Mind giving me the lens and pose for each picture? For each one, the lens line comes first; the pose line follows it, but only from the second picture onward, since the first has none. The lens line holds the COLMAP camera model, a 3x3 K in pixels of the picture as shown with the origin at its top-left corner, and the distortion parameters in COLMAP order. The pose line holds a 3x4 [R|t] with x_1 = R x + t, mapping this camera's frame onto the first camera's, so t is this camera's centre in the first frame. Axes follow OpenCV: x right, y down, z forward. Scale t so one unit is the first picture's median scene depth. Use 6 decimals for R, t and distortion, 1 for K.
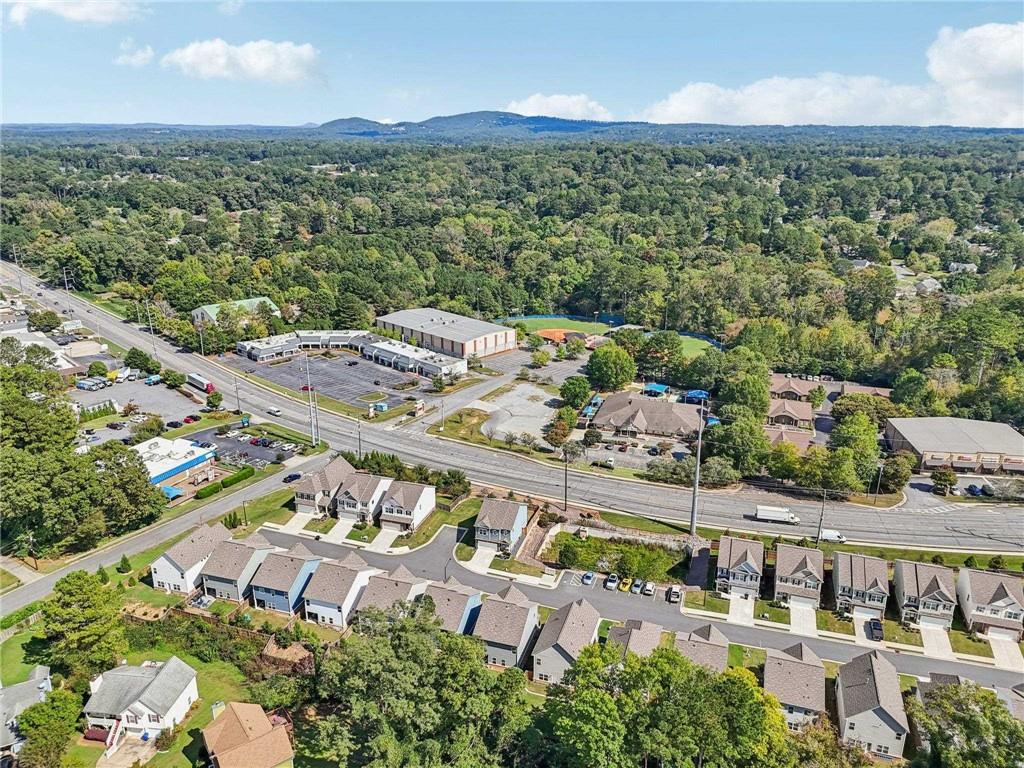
lens RADIAL K [[761.8, 0, 524.6], [0, 761.8, 382.5], [0, 0, 1]] dist [0.062910, -0.068597]
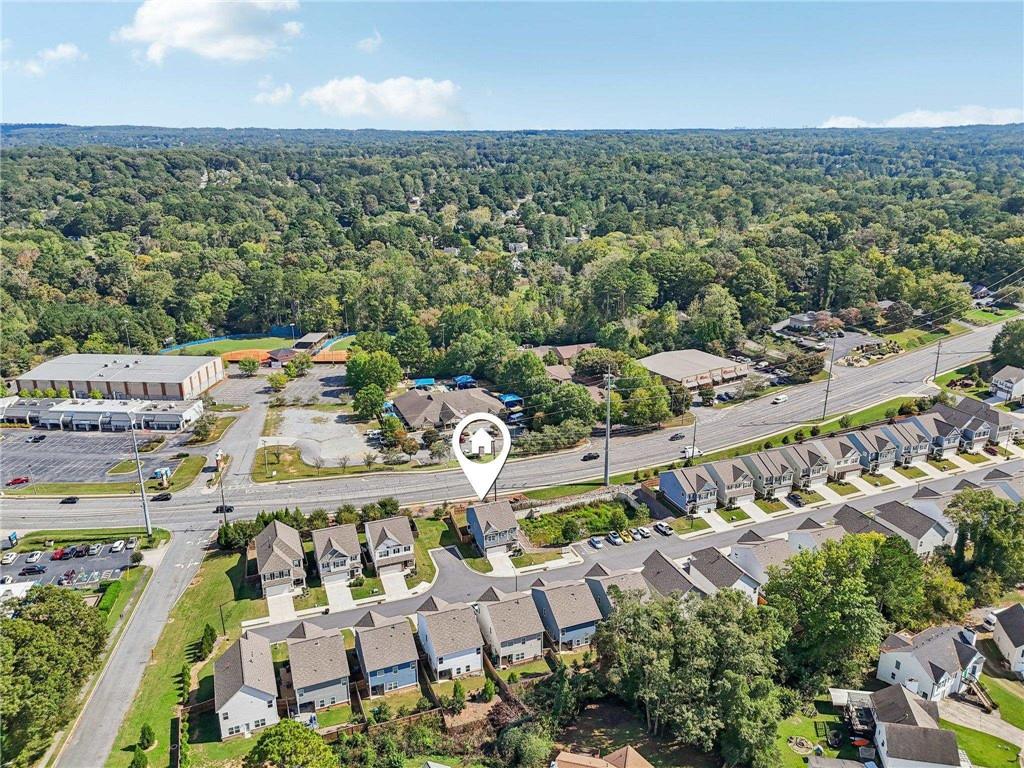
lens RADIAL K [[761.8, 0, 524.6], [0, 761.8, 382.5], [0, 0, 1]] dist [0.062910, -0.068597]
pose [[0.772301, -0.207689, 0.600347, -0.471350], [0.209829, 0.975405, 0.067511, -0.046373], [-0.599603, 0.073831, 0.796885, 0.149171]]
